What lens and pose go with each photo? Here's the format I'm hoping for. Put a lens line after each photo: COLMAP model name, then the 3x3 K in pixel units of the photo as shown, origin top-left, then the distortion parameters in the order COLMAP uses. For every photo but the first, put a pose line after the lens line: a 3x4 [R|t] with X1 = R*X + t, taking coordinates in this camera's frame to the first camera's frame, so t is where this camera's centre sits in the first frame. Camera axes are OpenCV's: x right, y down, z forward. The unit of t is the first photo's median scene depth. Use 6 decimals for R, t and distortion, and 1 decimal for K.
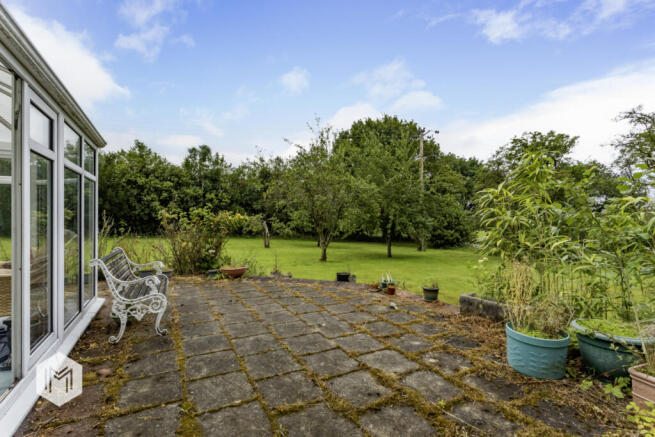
lens RADIAL K [[313.6, 0, 329.9], [0, 313.6, 218.3], [0, 0, 1]] dist [-0.003506, -0.000312]
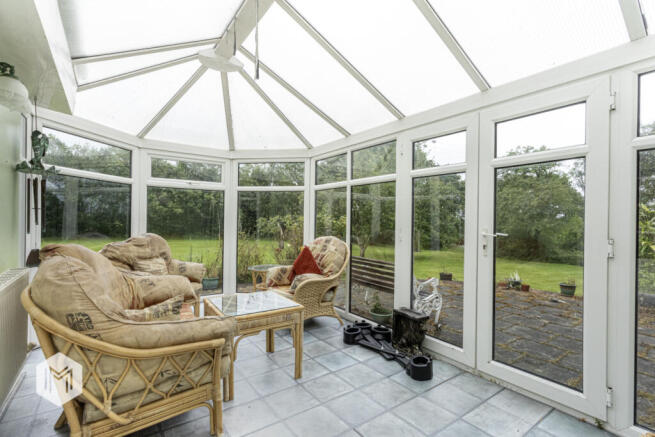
lens RADIAL K [[307.1, 0, 326.1], [0, 307.1, 218.2], [0, 0, 1]] dist [-0.004531, 0.000106]
pose [[0.993586, 0.010906, 0.112552, -0.638198], [-0.010318, 0.999930, -0.005809, -0.011019], [-0.112607, 0.004610, 0.993629, -0.038723]]
